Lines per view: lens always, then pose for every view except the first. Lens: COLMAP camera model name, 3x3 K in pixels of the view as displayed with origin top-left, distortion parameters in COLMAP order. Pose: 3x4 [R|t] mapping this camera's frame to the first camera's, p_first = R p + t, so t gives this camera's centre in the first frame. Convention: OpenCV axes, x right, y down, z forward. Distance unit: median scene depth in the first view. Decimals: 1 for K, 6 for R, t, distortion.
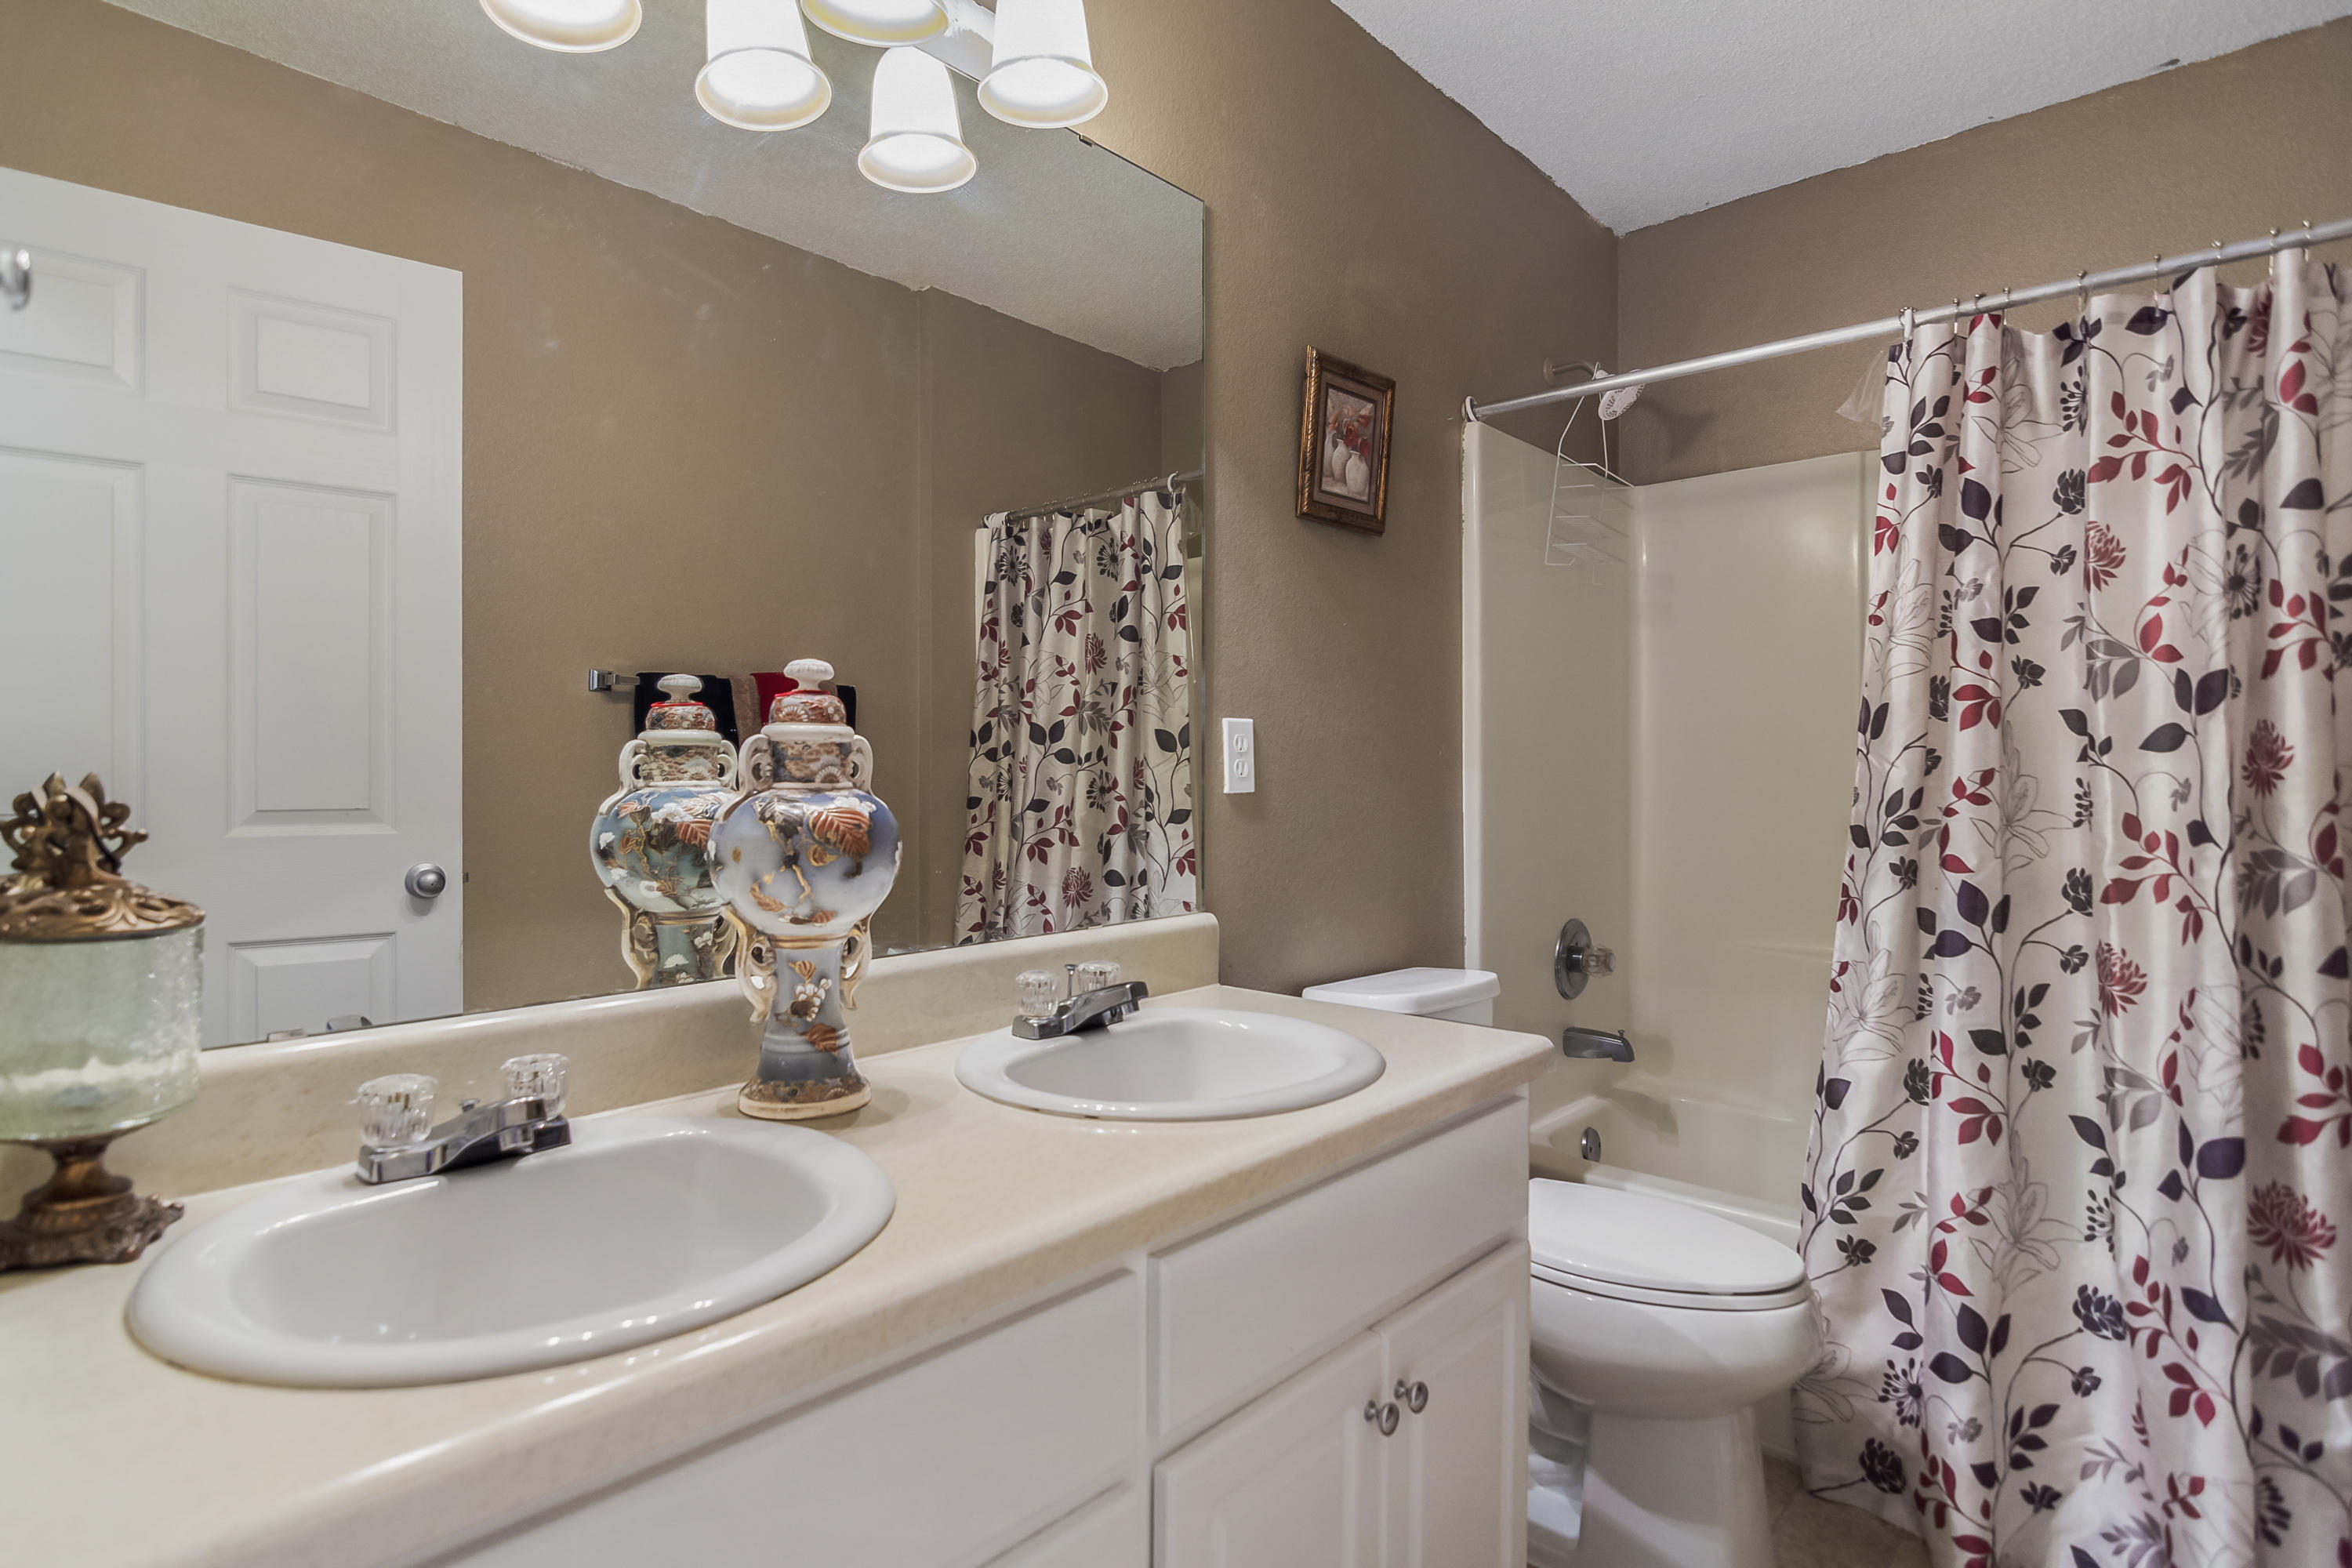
lens RADIAL K [[1184.8, 0, 1176.0], [0, 1184.8, 784.0], [0, 0, 1]] dist [-0.027839, 0.000220]
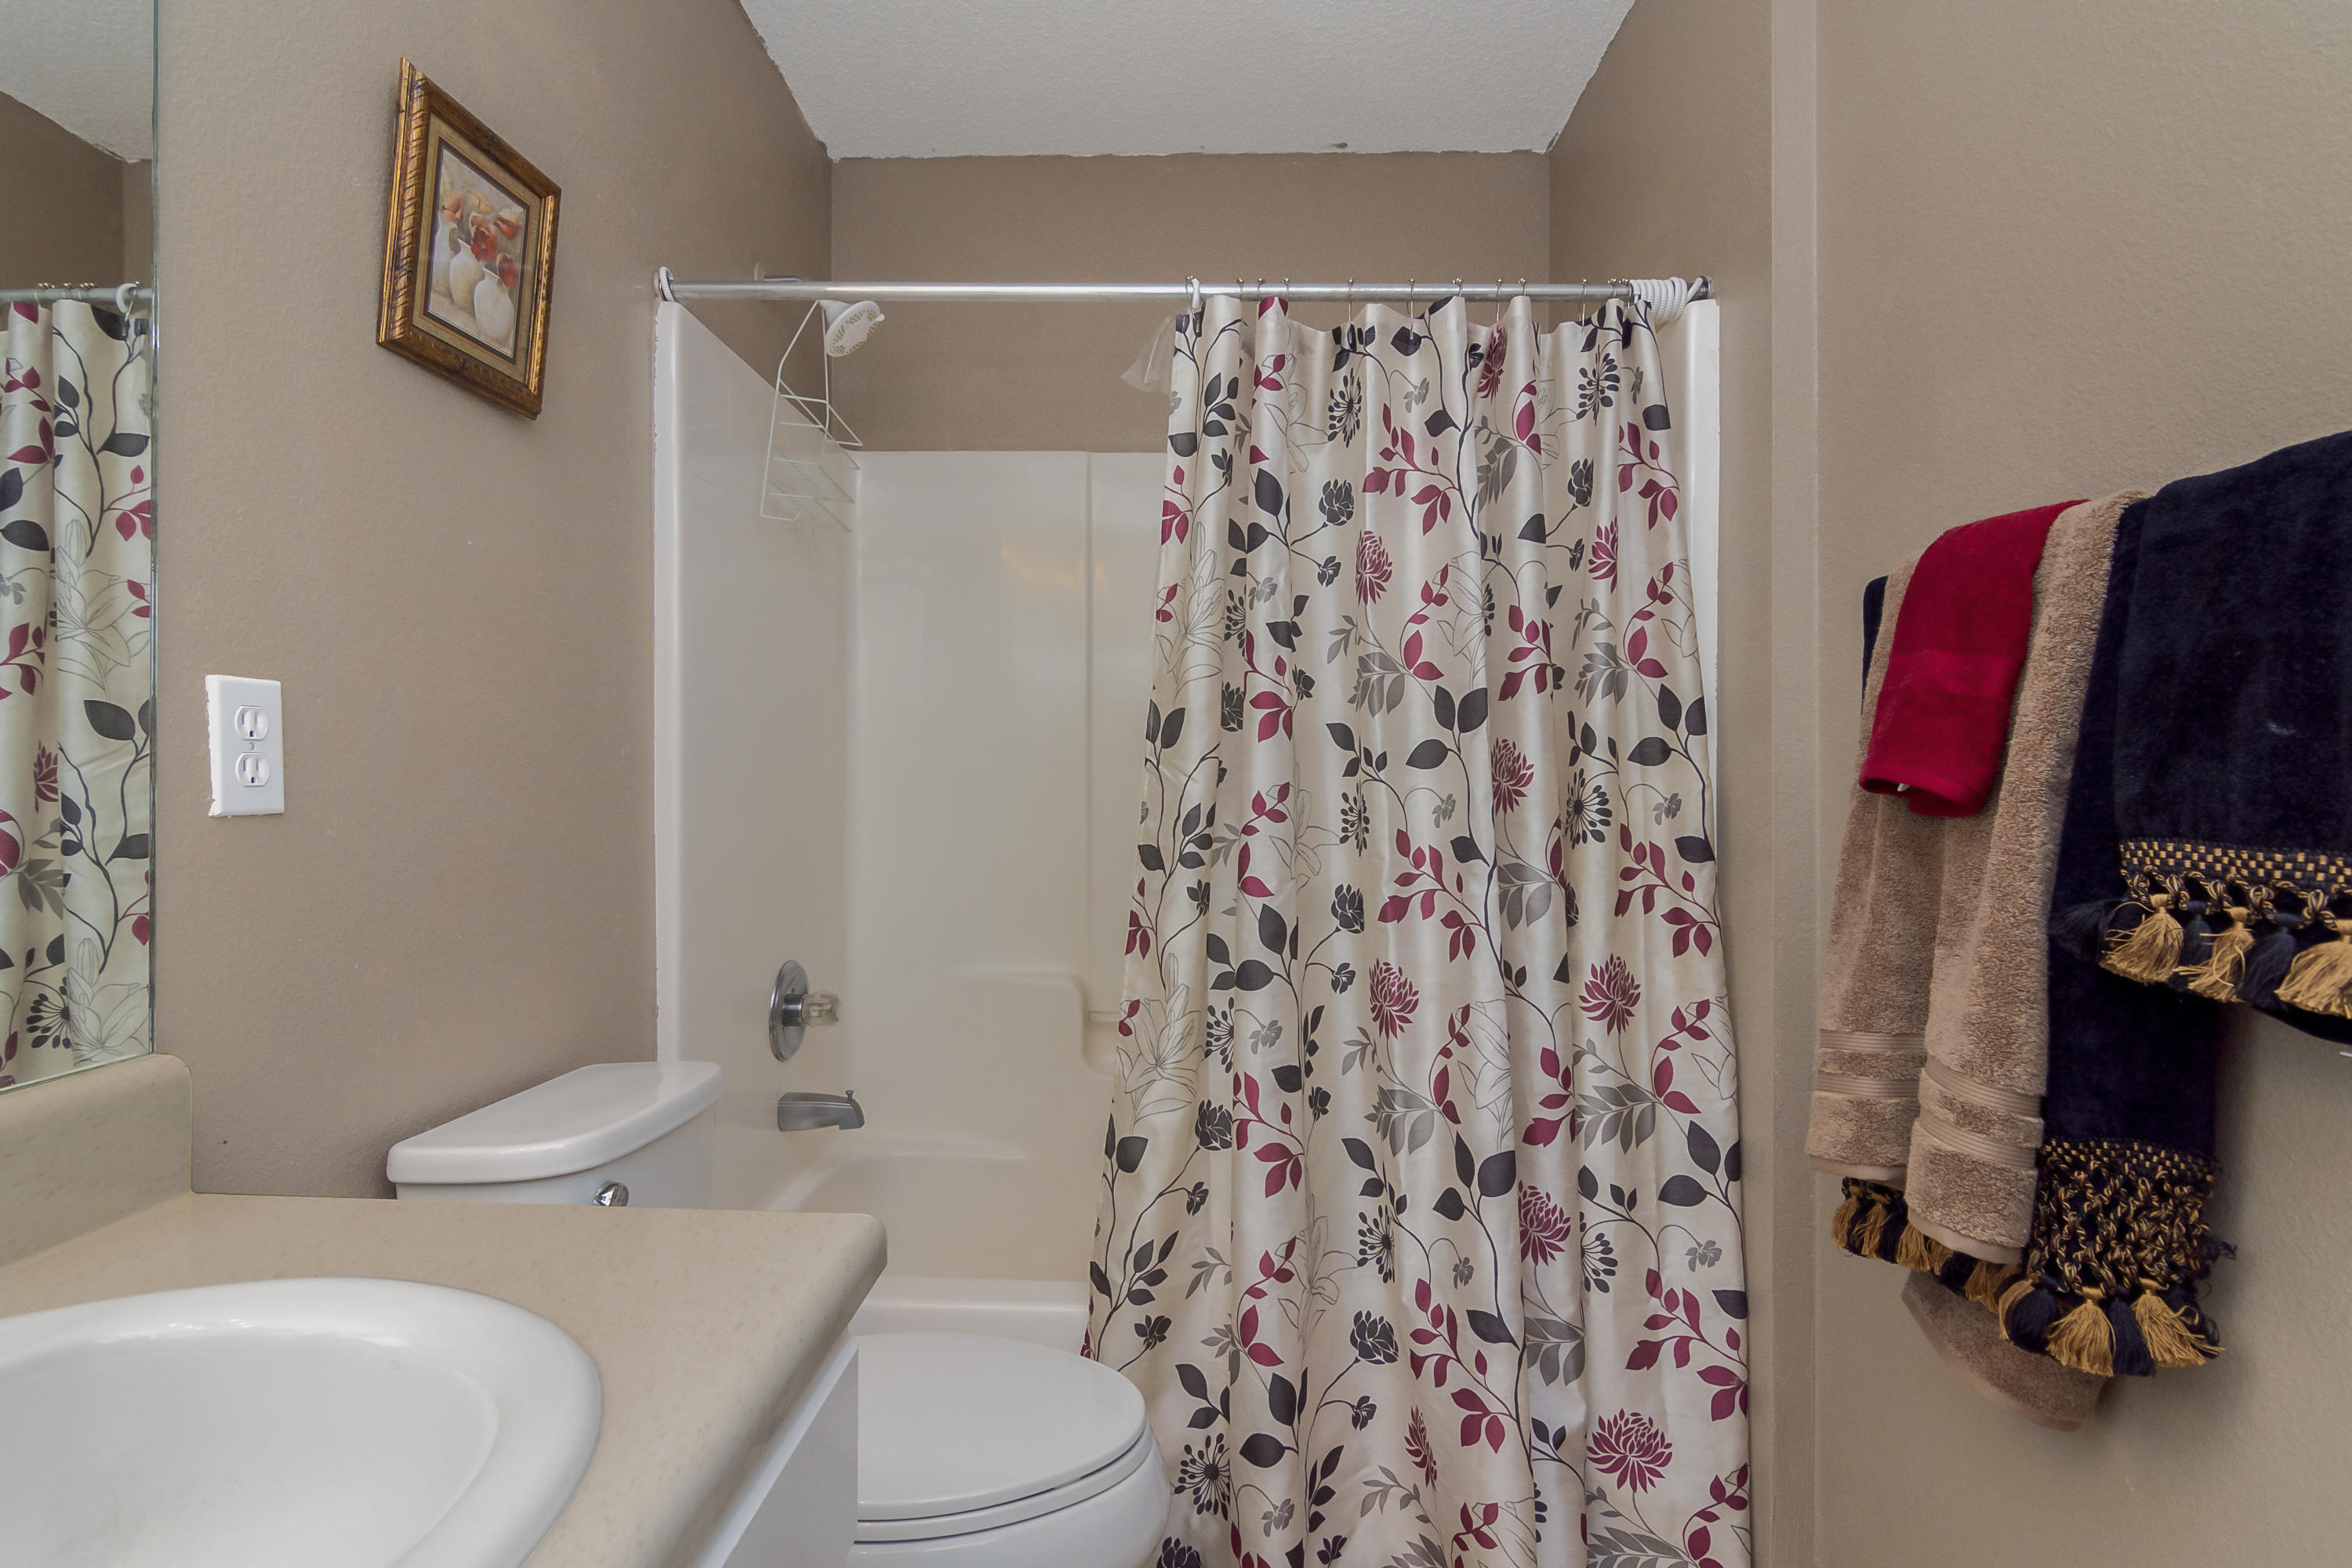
lens RADIAL K [[1142.6, 0, 1177.8], [0, 1142.6, 793.3], [0, 0, 1]] dist [0.000702, 0.002747]
pose [[0.755136, 0.001999, 0.655566, 0.034617], [-0.004873, 0.999985, 0.002564, -0.006748], [-0.655551, -0.005131, 0.755134, 0.360927]]
